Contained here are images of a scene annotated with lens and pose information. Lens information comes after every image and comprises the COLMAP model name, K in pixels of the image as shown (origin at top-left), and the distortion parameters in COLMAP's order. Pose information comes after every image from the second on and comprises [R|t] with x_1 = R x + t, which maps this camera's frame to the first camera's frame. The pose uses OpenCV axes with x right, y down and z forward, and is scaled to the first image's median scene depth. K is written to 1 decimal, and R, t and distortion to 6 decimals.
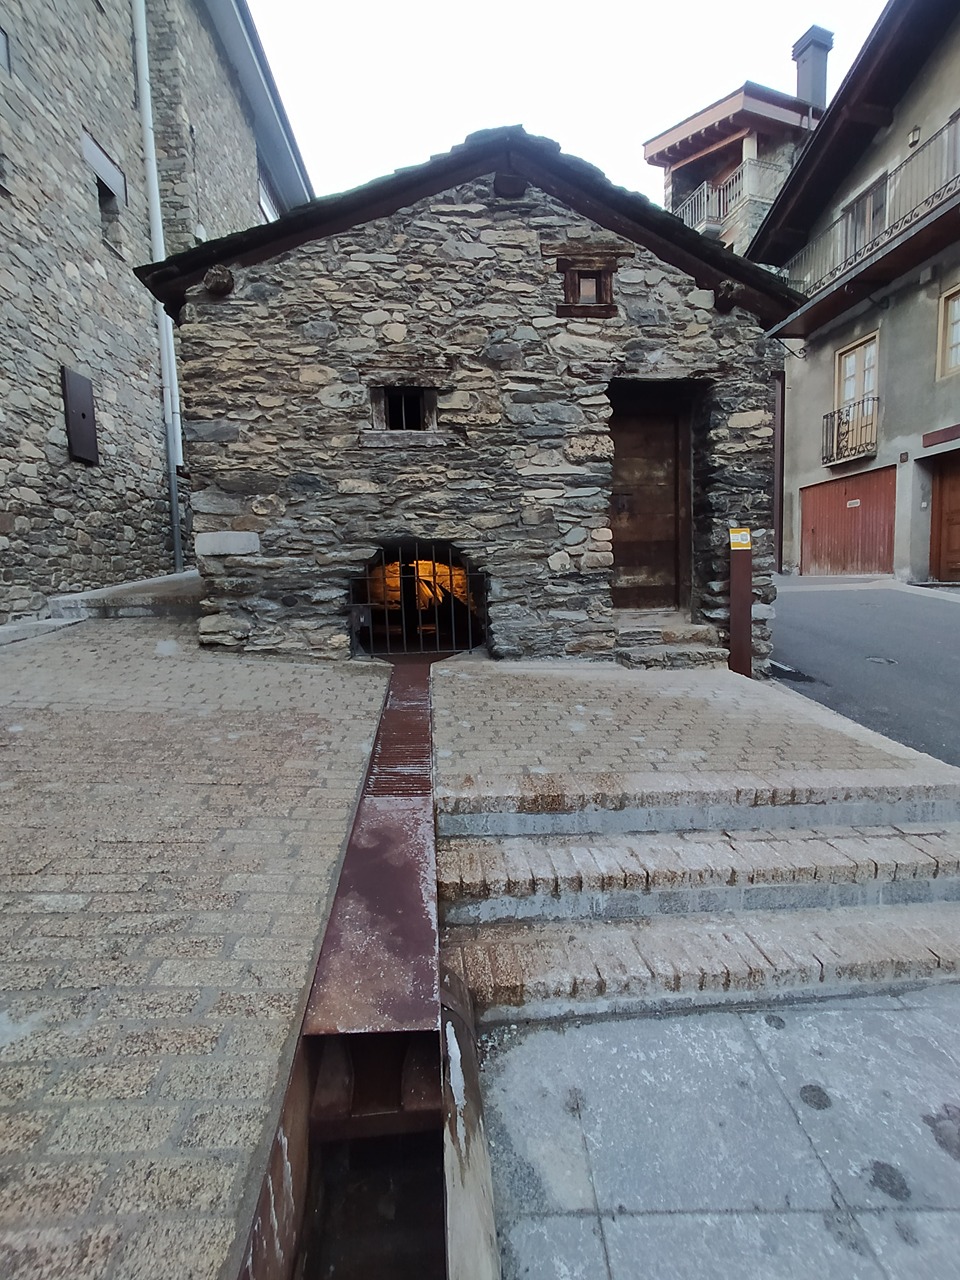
lens RADIAL K [[583.2, 0, 479.3], [0, 583.2, 636.4], [0, 0, 1]] dist [-0.005143, 0.002082]
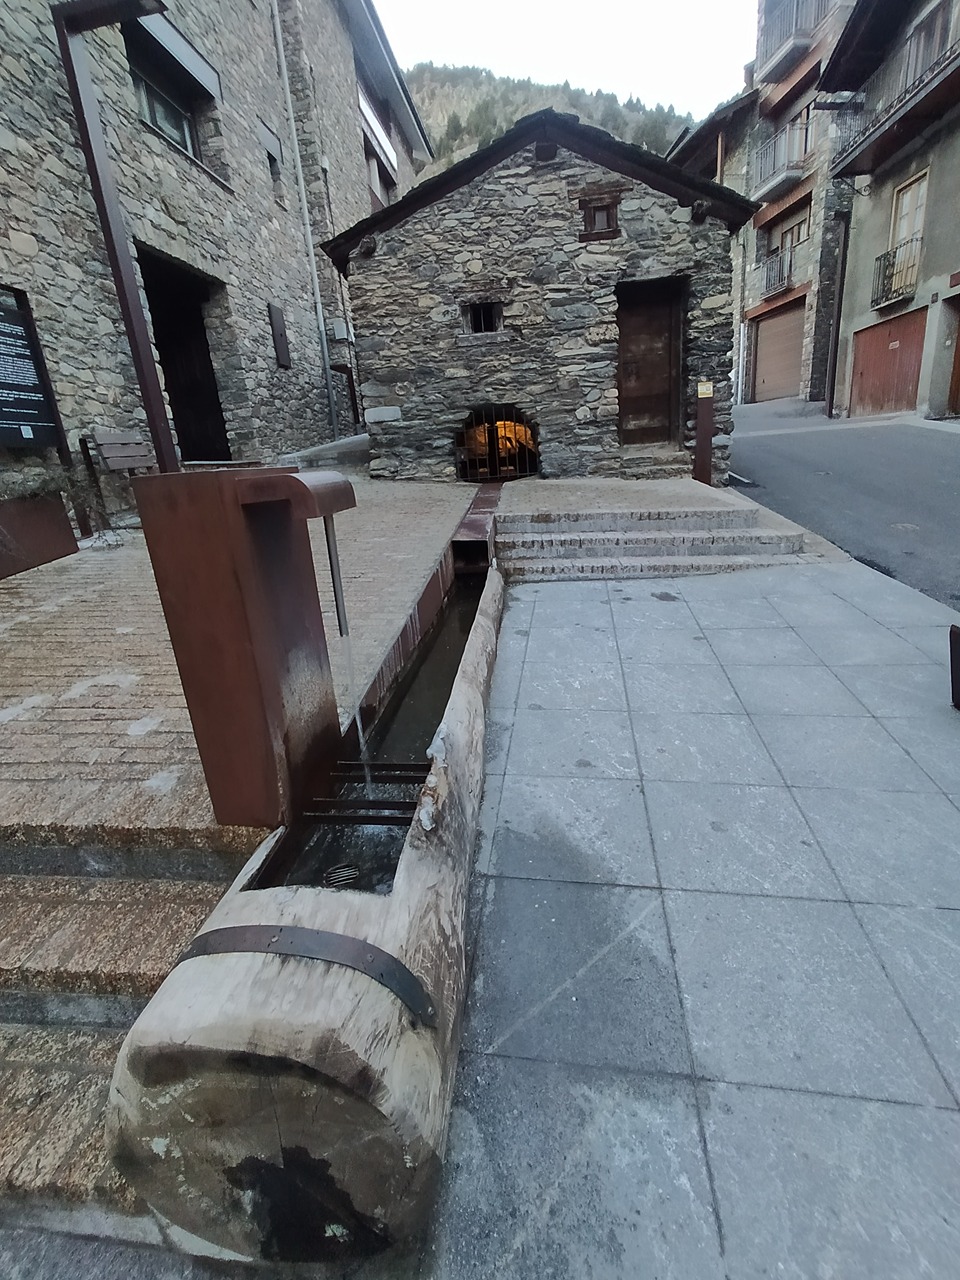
lens RADIAL K [[583.2, 0, 479.8], [0, 583.2, 641.3], [0, 0, 1]] dist [-0.005143, 0.002082]
pose [[0.985199, 0.001160, -0.171408, 0.134311], [0.035529, 0.976878, 0.210823, 0.133898], [0.167689, -0.213793, 0.962379, -0.704836]]
